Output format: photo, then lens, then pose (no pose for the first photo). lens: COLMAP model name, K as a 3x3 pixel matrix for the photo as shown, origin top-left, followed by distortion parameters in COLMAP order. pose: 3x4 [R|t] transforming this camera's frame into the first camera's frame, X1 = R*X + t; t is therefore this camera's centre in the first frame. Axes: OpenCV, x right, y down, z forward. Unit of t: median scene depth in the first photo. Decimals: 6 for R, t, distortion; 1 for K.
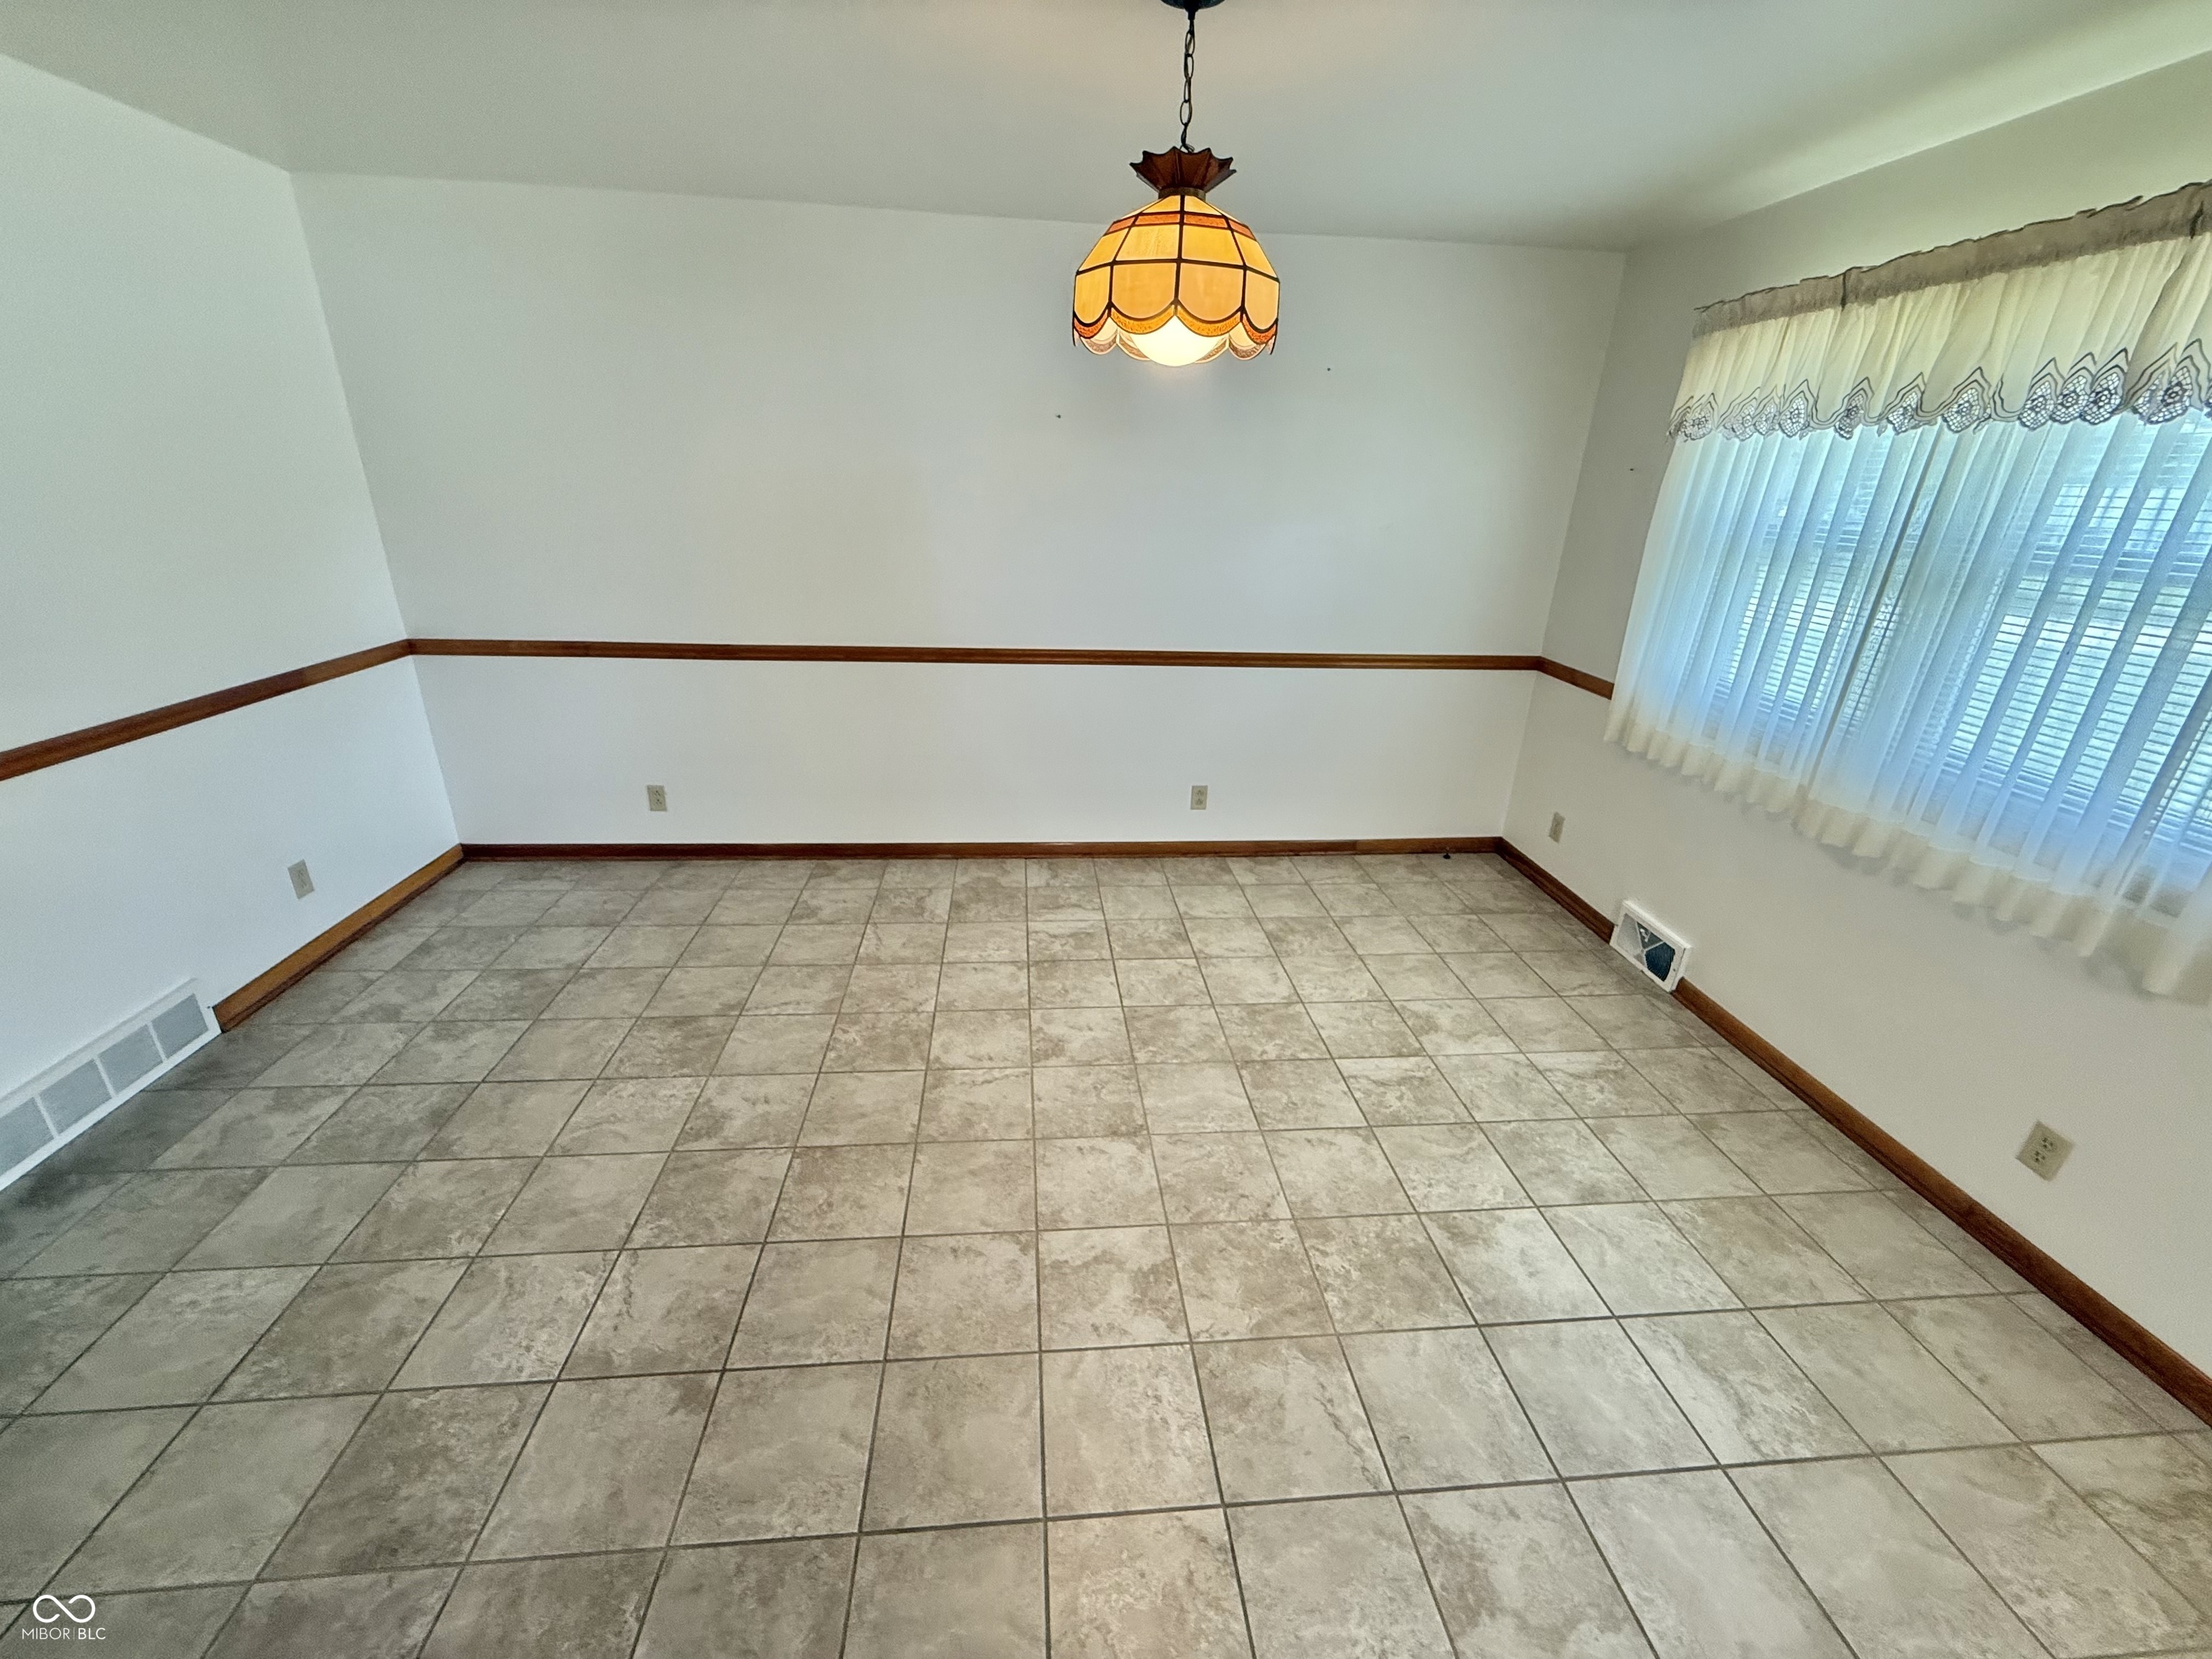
lens RADIAL K [[887.1, 0, 1101.4], [0, 887.1, 831.0], [0, 0, 1]] dist [0.001188, -0.000350]
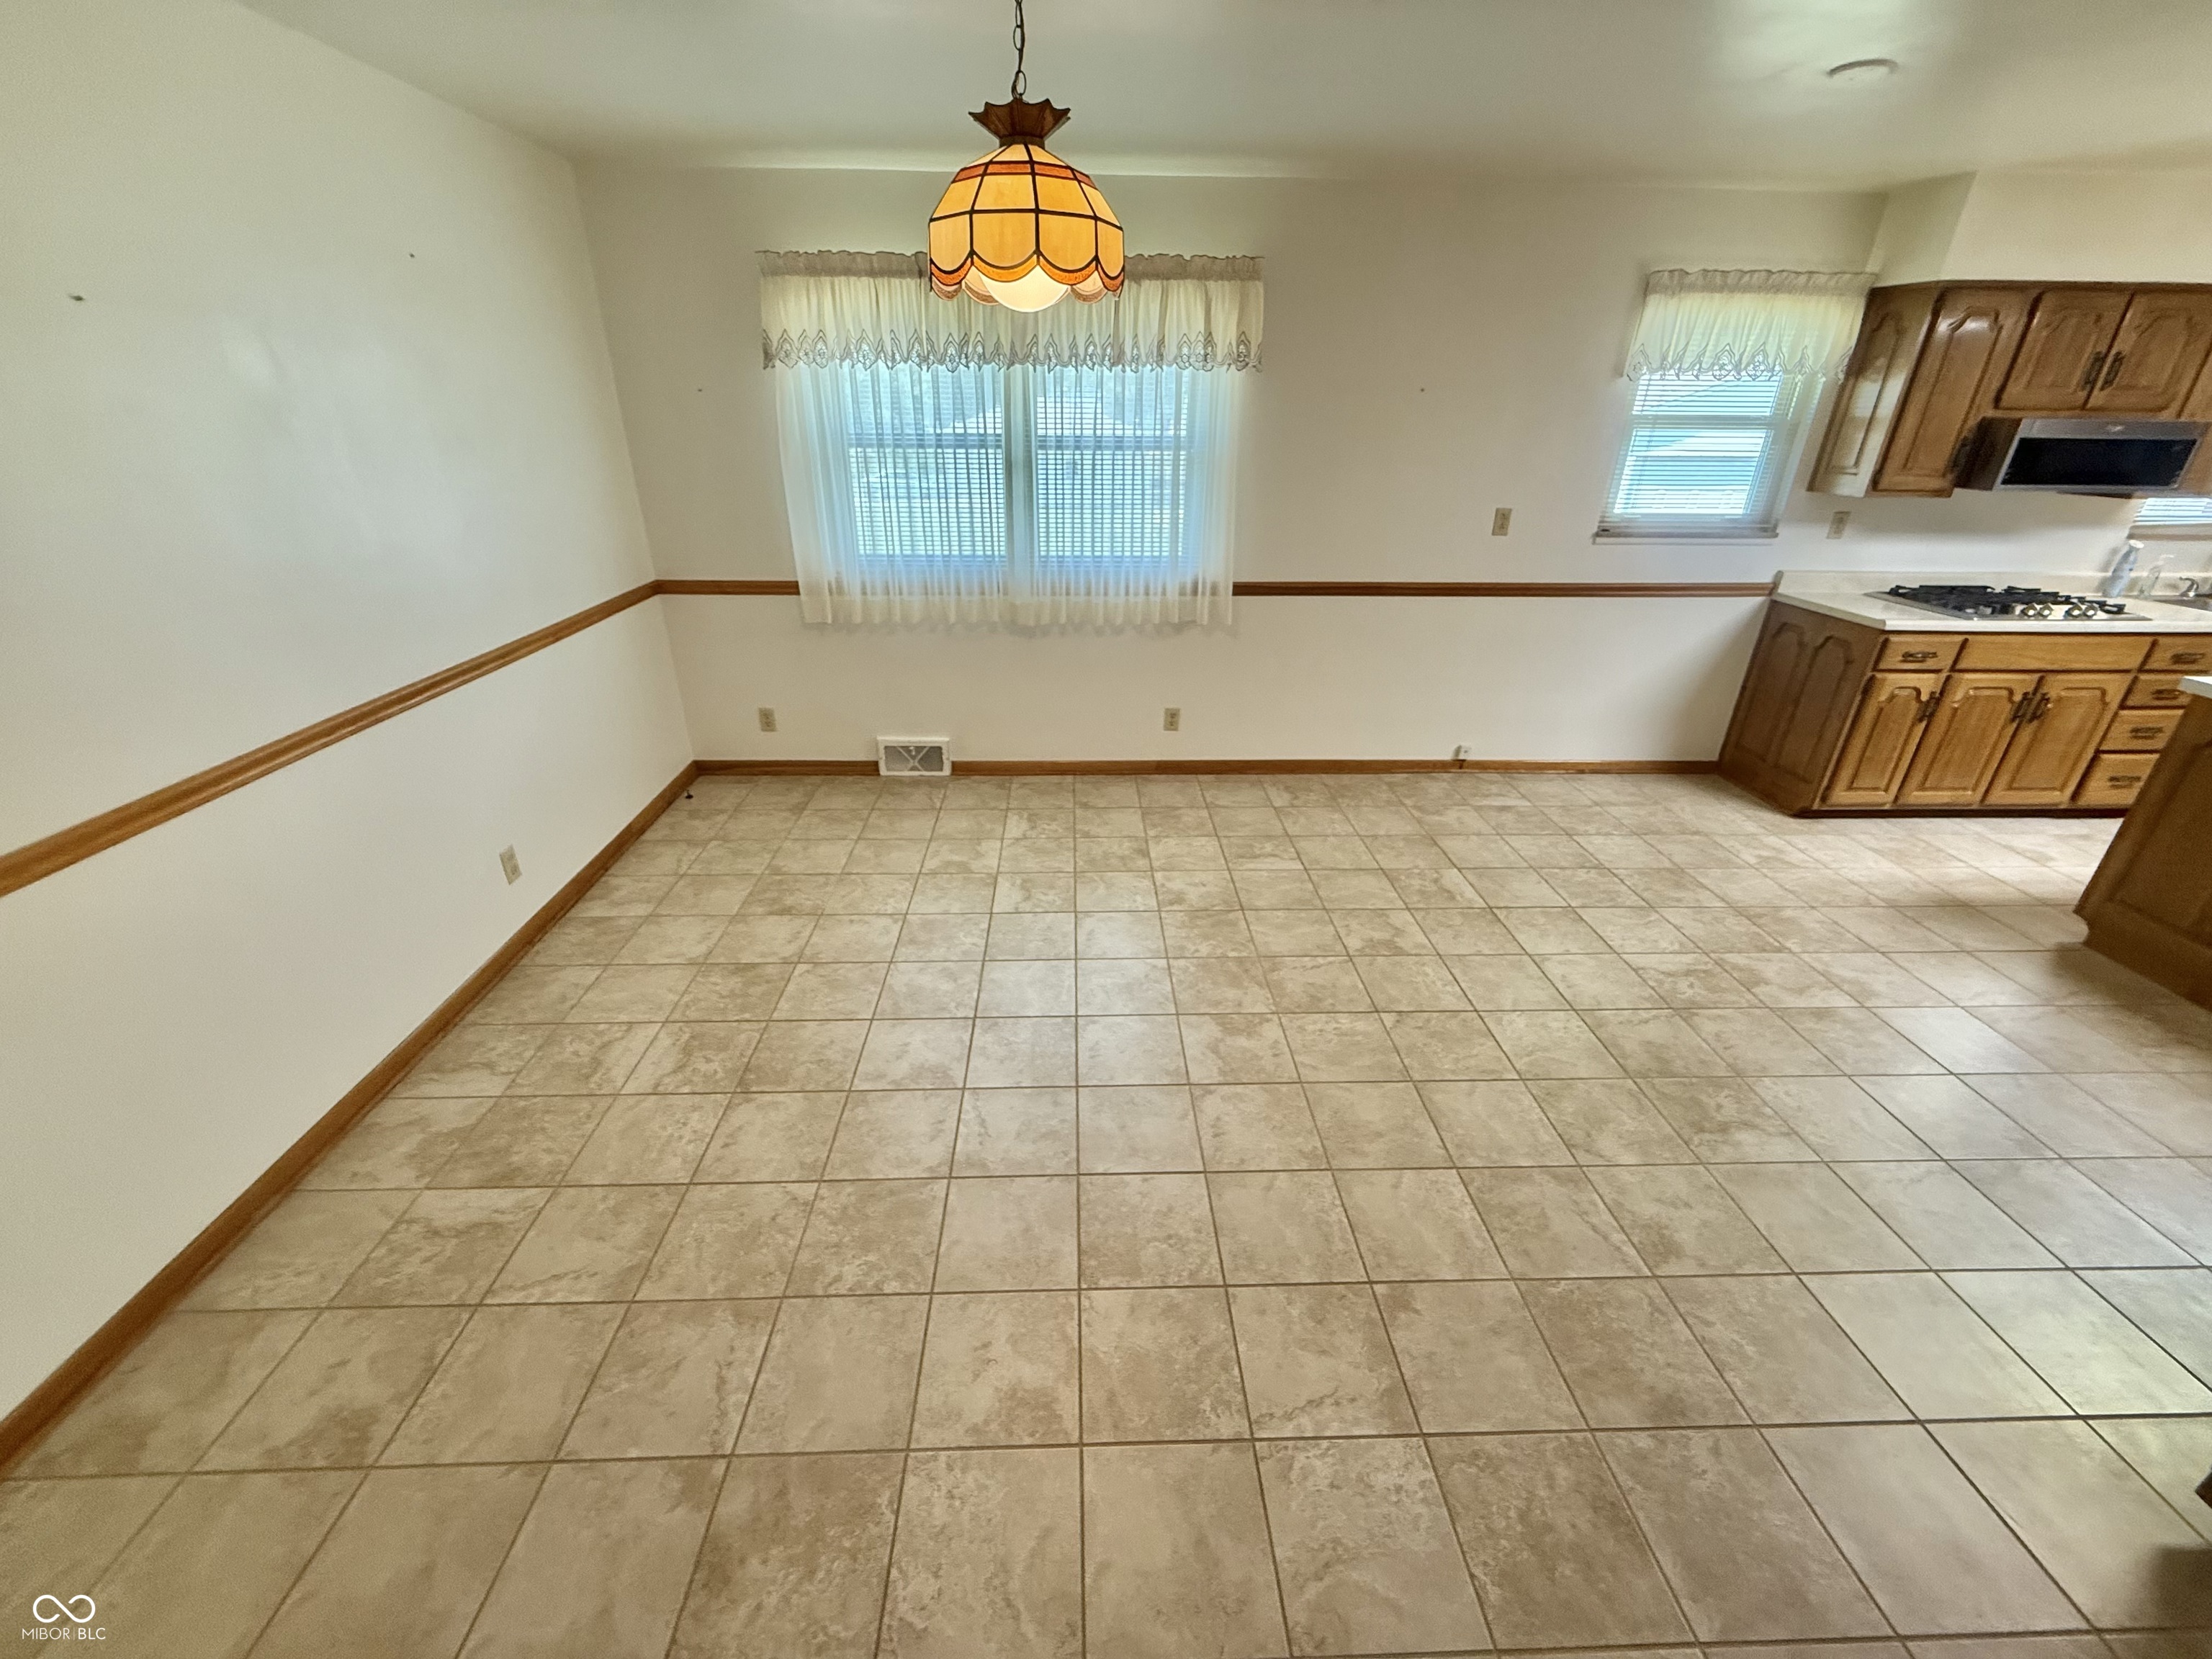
lens RADIAL K [[887.1, 0, 1101.4], [0, 887.1, 831.0], [0, 0, 1]] dist [0.001188, -0.000350]
pose [[0.055742, -0.458449, 0.886971, -0.790172], [0.368109, 0.835209, 0.408561, -0.286957], [-0.928110, 0.303728, 0.215315, 0.618305]]
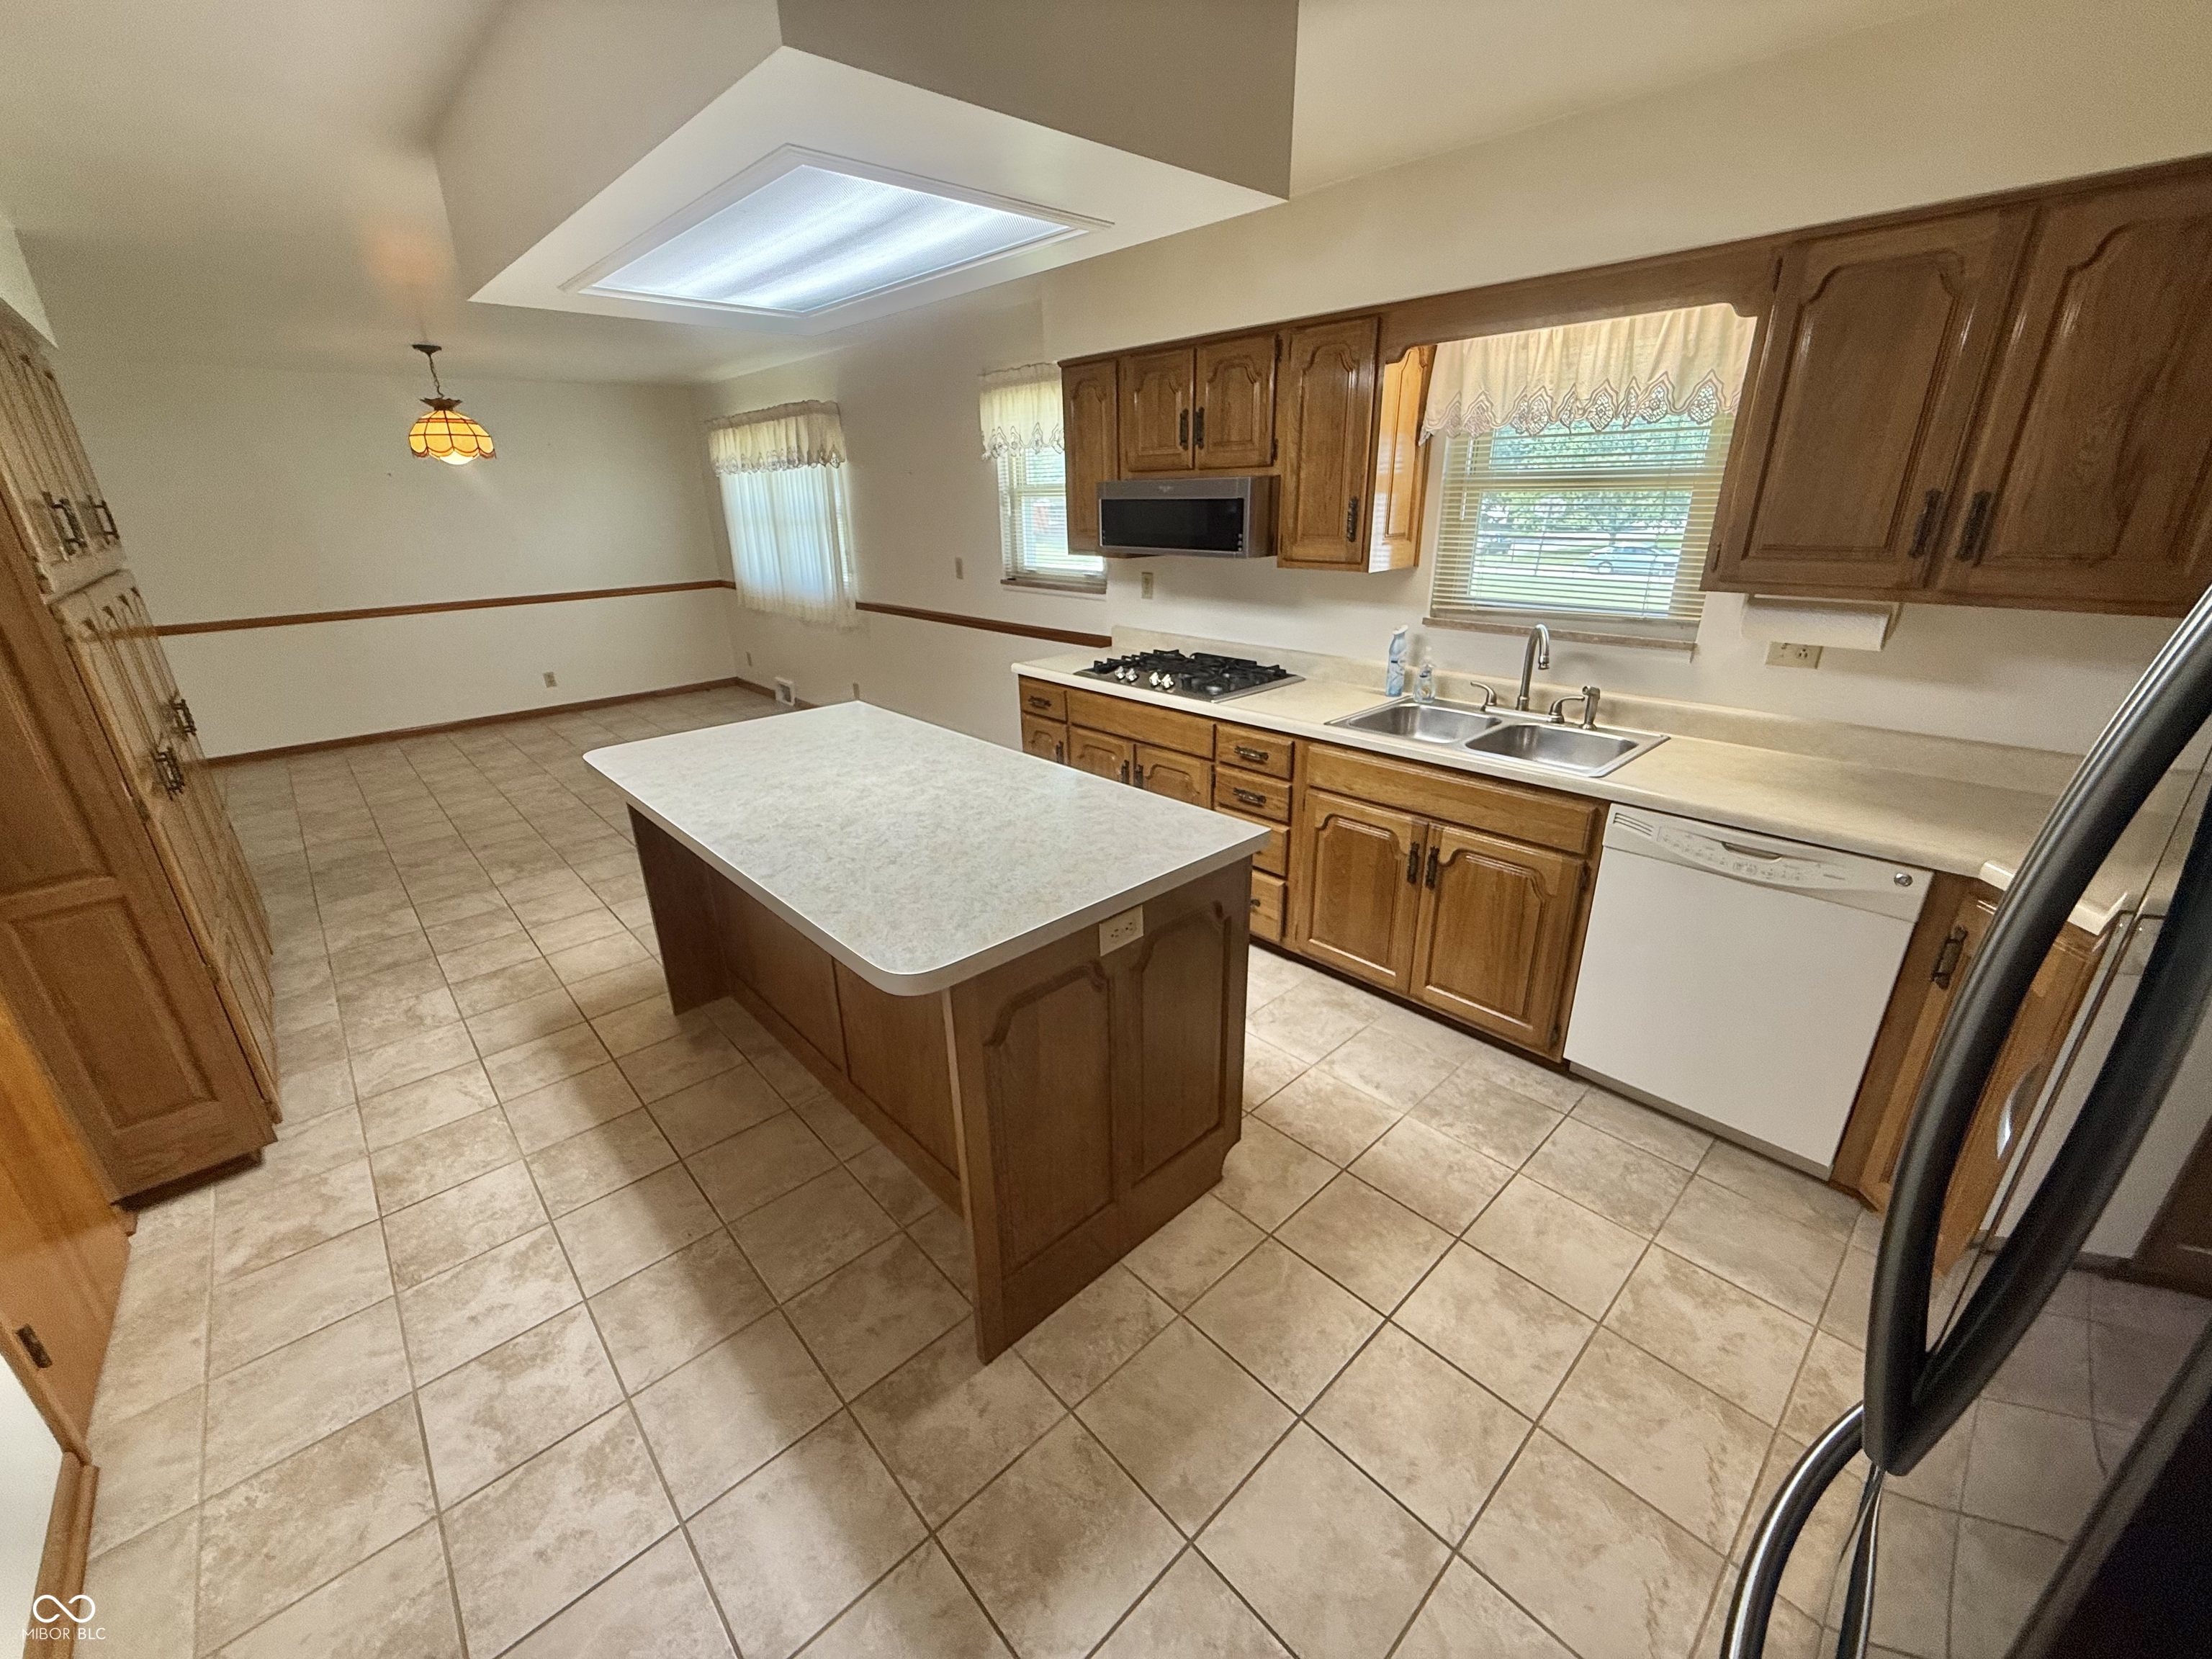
lens RADIAL K [[886.6, 0, 1097.3], [0, 886.6, 827.9], [0, 0, 1]] dist [0.001532, 0.000034]
pose [[0.794750, -0.263676, 0.546669, -0.110336], [0.272795, 0.959782, 0.066343, 0.693813], [-0.542176, 0.096402, 0.834716, -1.708458]]
